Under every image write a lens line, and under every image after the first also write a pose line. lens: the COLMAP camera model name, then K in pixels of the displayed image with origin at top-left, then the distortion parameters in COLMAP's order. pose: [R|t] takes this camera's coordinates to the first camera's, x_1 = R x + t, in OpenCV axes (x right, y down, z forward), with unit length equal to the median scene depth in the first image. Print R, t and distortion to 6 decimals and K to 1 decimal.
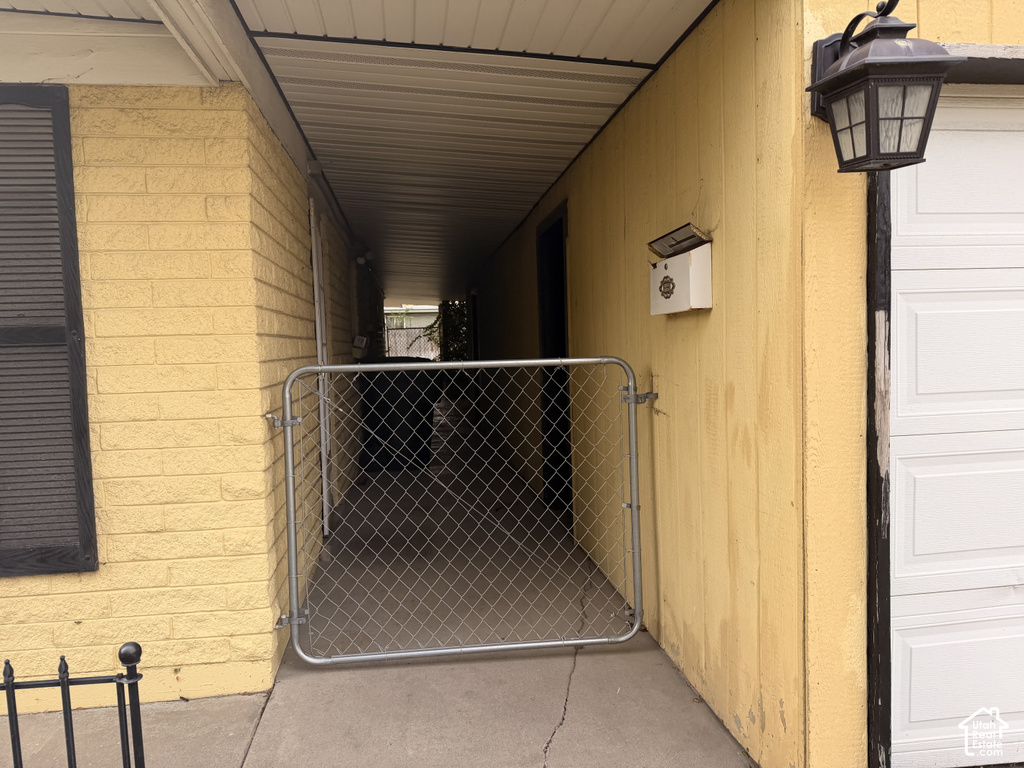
lens RADIAL K [[715.6, 0, 509.7], [0, 715.6, 381.9], [0, 0, 1]] dist [0.076127, -0.100070]
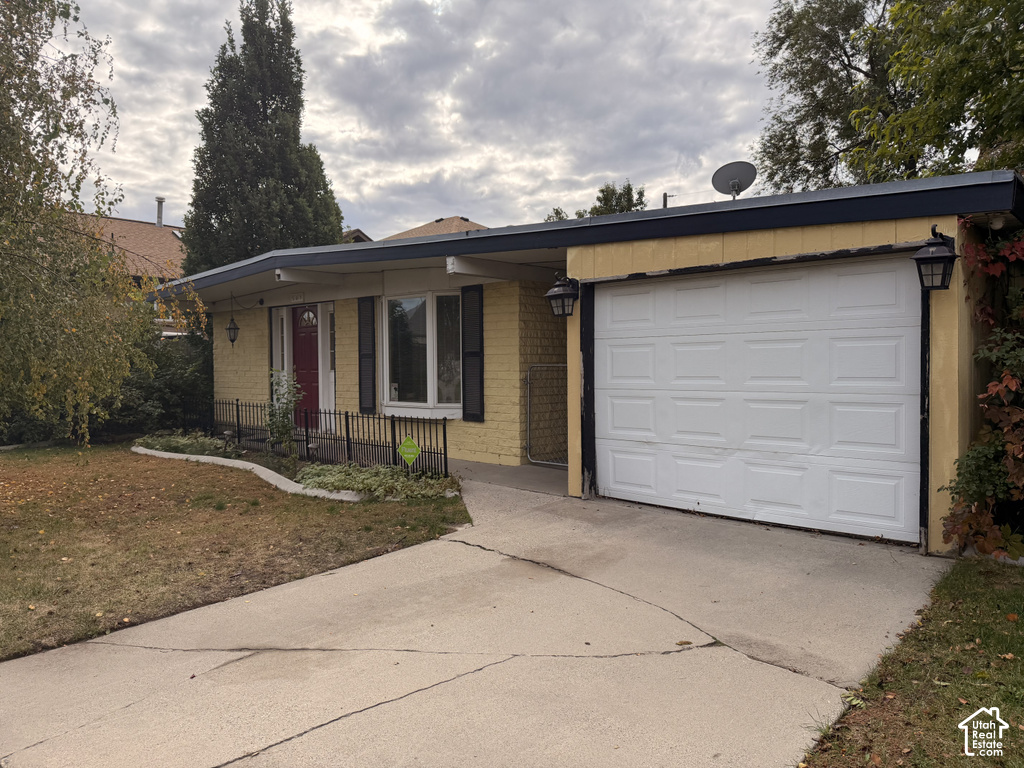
lens RADIAL K [[715.6, 0, 509.7], [0, 715.6, 381.9], [0, 0, 1]] dist [0.076127, -0.100070]
pose [[0.641496, 0.044418, -0.765839, 2.109323], [-0.048238, 0.998682, 0.017517, 0.003517], [0.765608, 0.025705, 0.642794, -1.098958]]
